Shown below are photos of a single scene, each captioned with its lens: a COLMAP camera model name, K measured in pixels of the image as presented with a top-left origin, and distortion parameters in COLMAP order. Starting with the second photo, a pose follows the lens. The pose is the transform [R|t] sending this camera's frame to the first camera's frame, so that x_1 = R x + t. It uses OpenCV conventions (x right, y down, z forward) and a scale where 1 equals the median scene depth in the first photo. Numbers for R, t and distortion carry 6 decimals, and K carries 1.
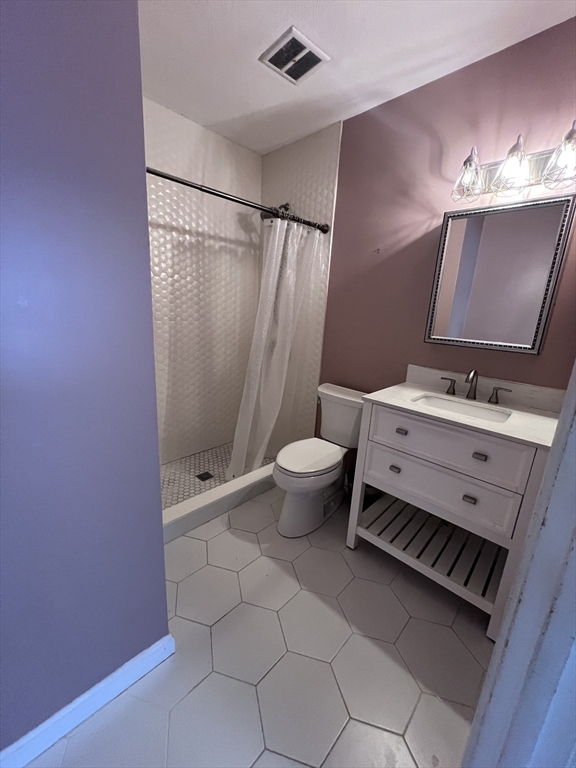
lens RADIAL K [[306.4, 0, 288.0], [0, 306.4, 384.0], [0, 0, 1]] dist [-0.001026, 0.000323]
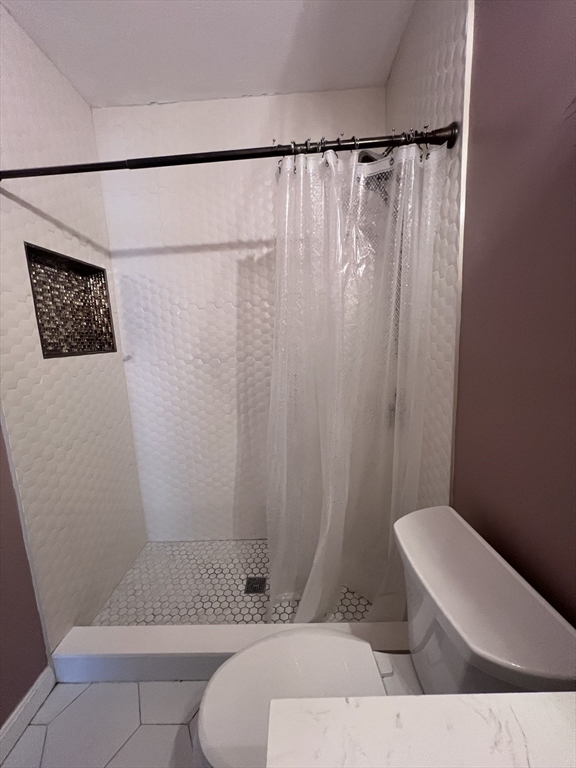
lens RADIAL K [[306.4, 0, 288.0], [0, 306.4, 384.0], [0, 0, 1]] dist [-0.001026, 0.000323]
pose [[0.672867, 0.032541, -0.739047, 0.280454], [-0.096657, 0.994335, -0.044219, -0.126832], [0.733421, 0.101188, 0.672201, 0.571572]]
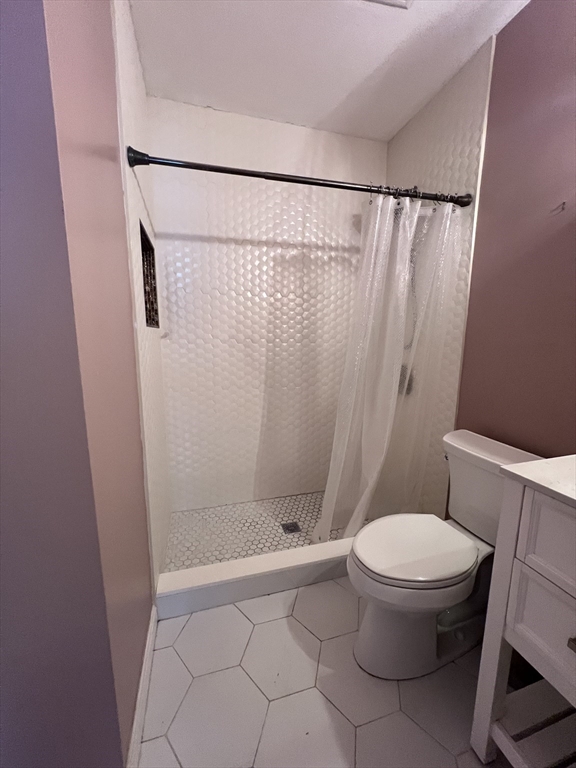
lens RADIAL K [[306.4, 0, 288.0], [0, 306.4, 384.0], [0, 0, 1]] dist [-0.001026, 0.000323]
pose [[0.866237, 0.031494, -0.498641, 0.126421], [-0.080188, 0.993837, -0.076532, -0.019463], [0.493157, 0.106279, 0.863424, 0.253417]]
